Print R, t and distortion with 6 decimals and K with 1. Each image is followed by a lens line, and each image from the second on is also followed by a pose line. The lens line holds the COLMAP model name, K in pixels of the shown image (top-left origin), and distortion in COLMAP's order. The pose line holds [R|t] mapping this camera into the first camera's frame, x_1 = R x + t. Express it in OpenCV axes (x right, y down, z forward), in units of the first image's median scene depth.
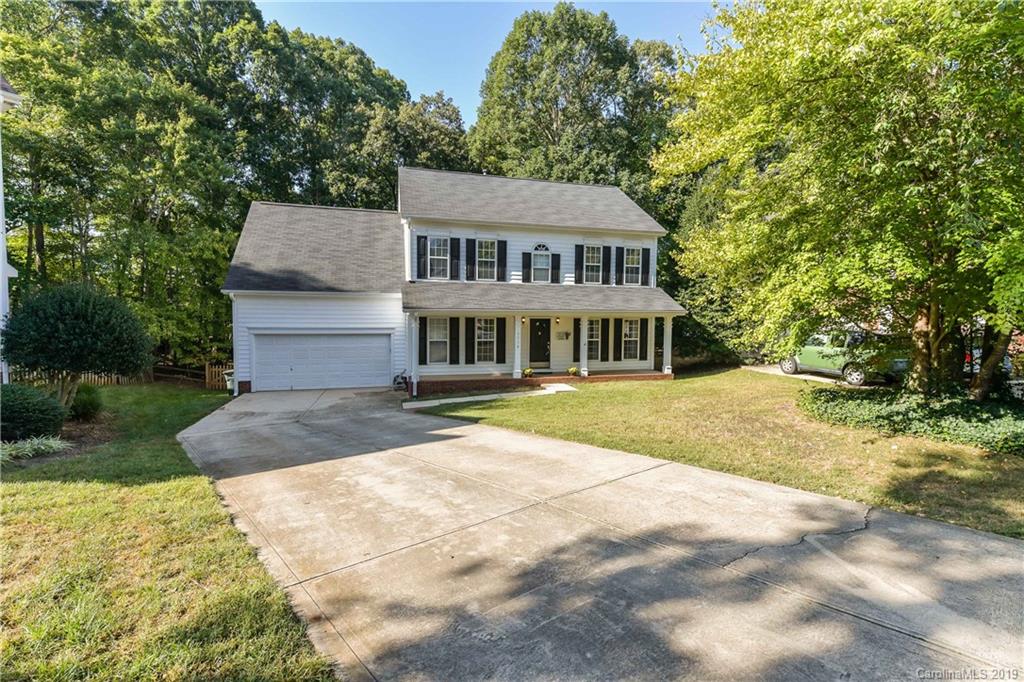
lens RADIAL K [[478.0, 0, 512.0], [0, 478.0, 341.0], [0, 0, 1]] dist [0.000600, 0.000004]
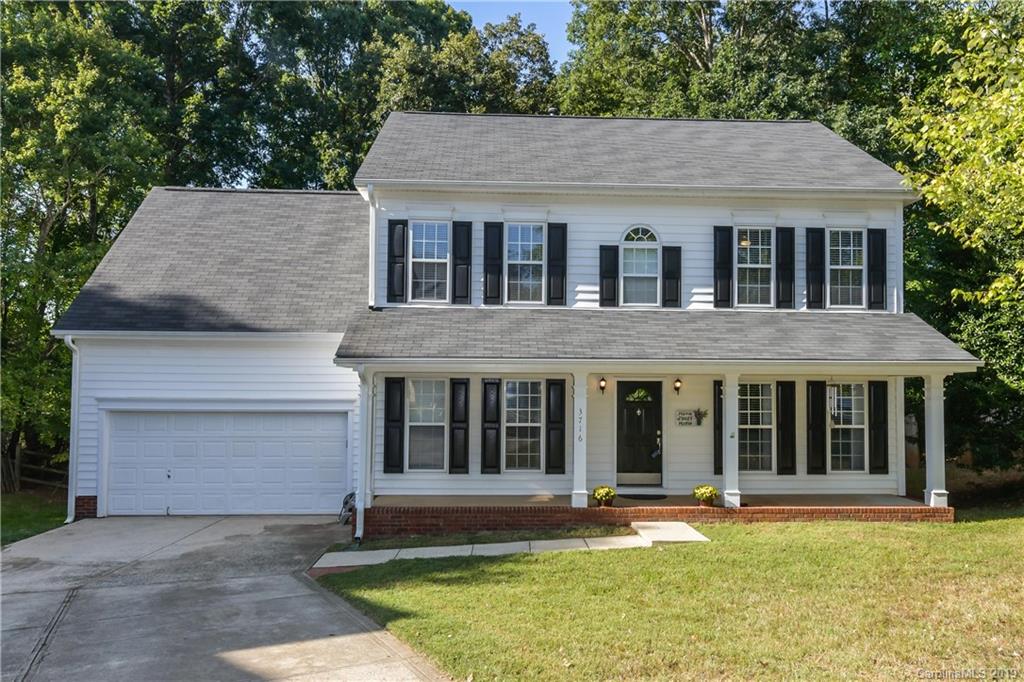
lens RADIAL K [[752.1, 0, 511.9], [0, 752.1, 361.2], [0, 0, 1]] dist [0.003609, 0.001905]
pose [[0.975028, -0.010561, -0.221829, 0.103112], [-0.011142, 0.995284, -0.096358, 0.007315], [0.221800, 0.096424, 0.970313, 0.243477]]
